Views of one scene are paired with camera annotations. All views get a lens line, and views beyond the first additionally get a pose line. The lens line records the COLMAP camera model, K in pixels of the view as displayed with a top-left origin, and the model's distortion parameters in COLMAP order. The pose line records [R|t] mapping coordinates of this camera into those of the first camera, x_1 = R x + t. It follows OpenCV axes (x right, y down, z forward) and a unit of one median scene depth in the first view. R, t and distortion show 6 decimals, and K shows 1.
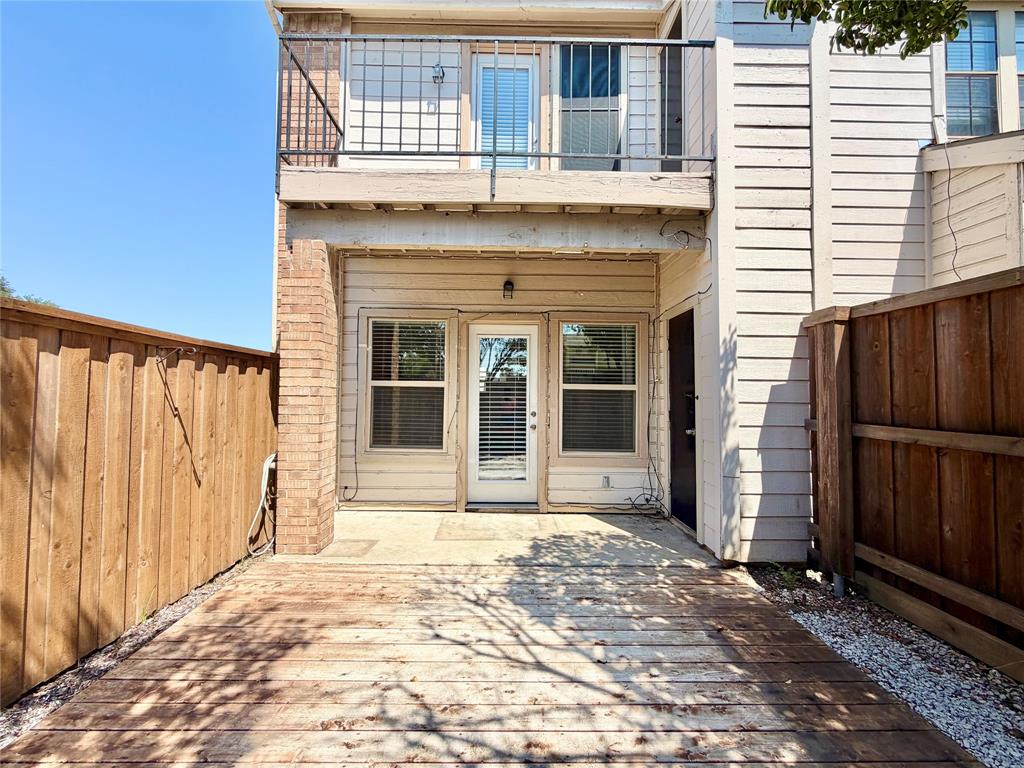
lens RADIAL K [[408.1, 0, 512.3], [0, 408.1, 382.2], [0, 0, 1]] dist [0.001351, -0.000421]
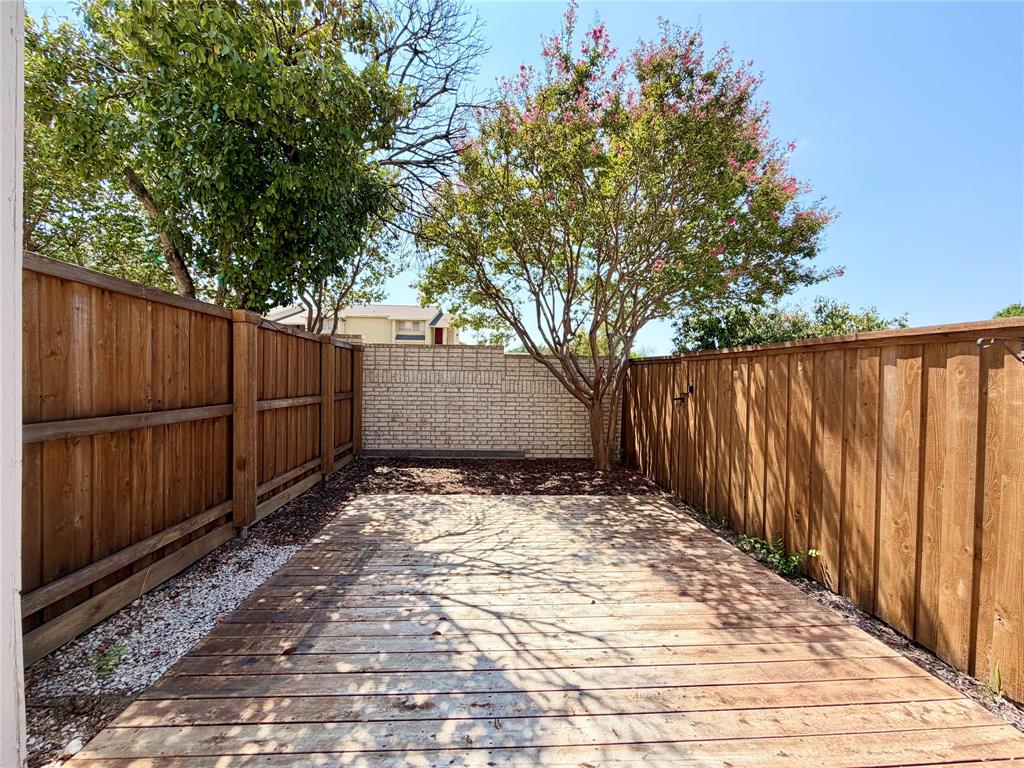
lens RADIAL K [[408.1, 0, 513.0], [0, 408.1, 383.8], [0, 0, 1]] dist [0.001351, -0.000421]
pose [[-0.999289, -0.023169, -0.029759, 0.072109], [-0.022584, 0.999548, -0.019855, 0.034259], [0.030205, -0.019169, -0.999360, 2.070989]]
